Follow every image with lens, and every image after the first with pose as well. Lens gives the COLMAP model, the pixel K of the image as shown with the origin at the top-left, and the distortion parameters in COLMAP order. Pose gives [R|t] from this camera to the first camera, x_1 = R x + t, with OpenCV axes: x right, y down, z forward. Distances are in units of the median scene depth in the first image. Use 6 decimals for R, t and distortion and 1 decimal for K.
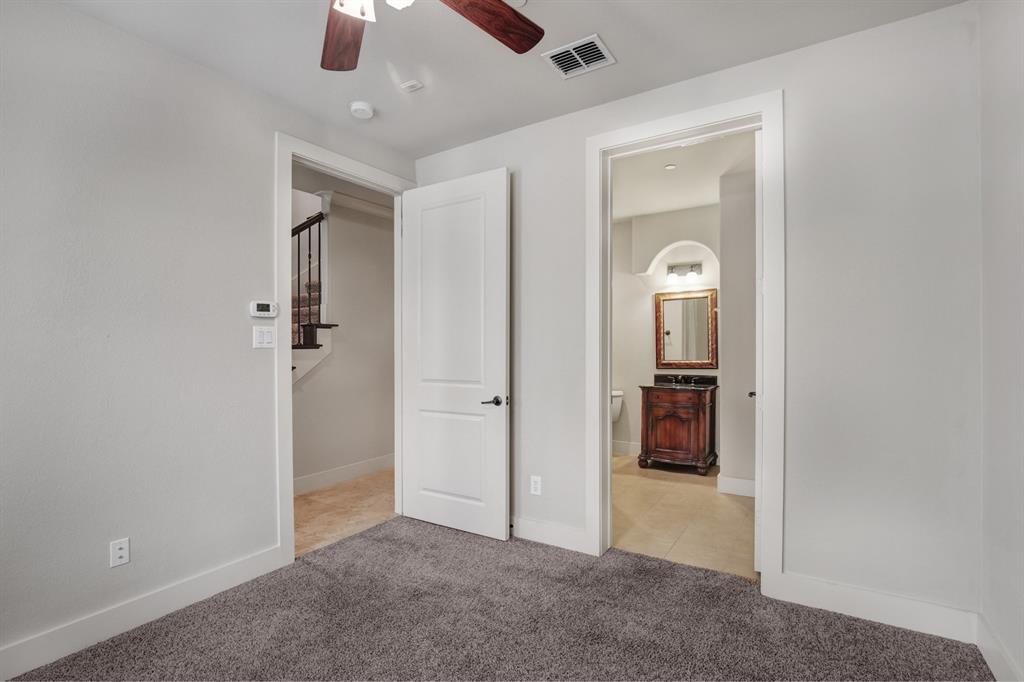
lens RADIAL K [[471.9, 0, 513.3], [0, 471.9, 351.6], [0, 0, 1]] dist [-0.030077, -0.000107]
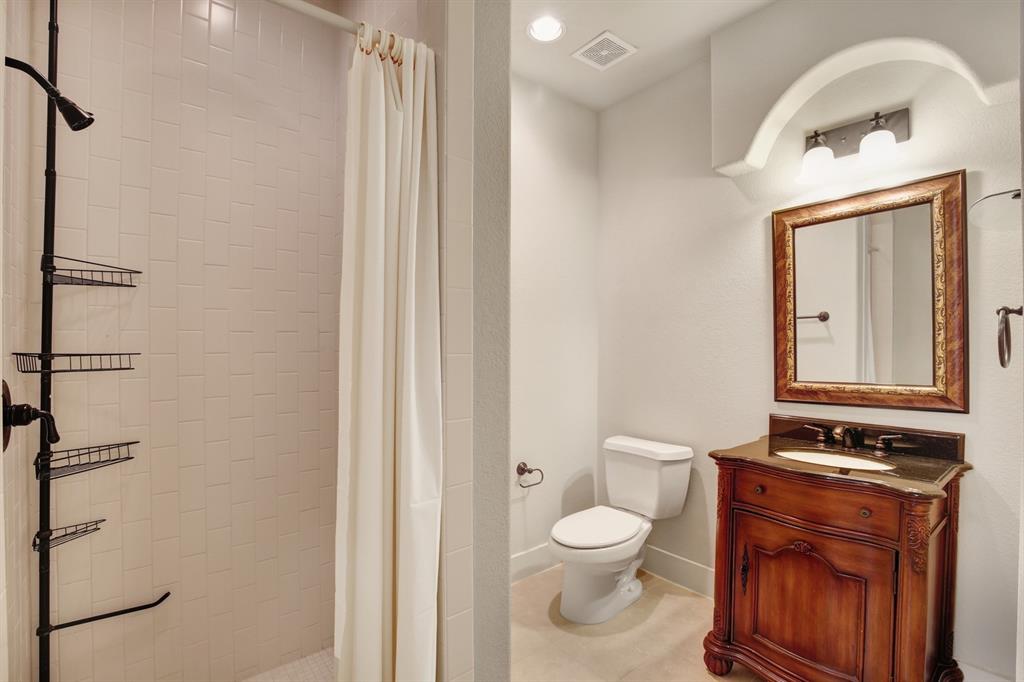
lens RADIAL K [[471.9, 0, 513.3], [0, 471.9, 351.6], [0, 0, 1]] dist [-0.030077, -0.000107]
pose [[0.949853, 0.001144, -0.312695, 0.230542], [0.001836, 0.999956, 0.009235, -0.010313], [0.312692, -0.009346, 0.949809, 0.589299]]
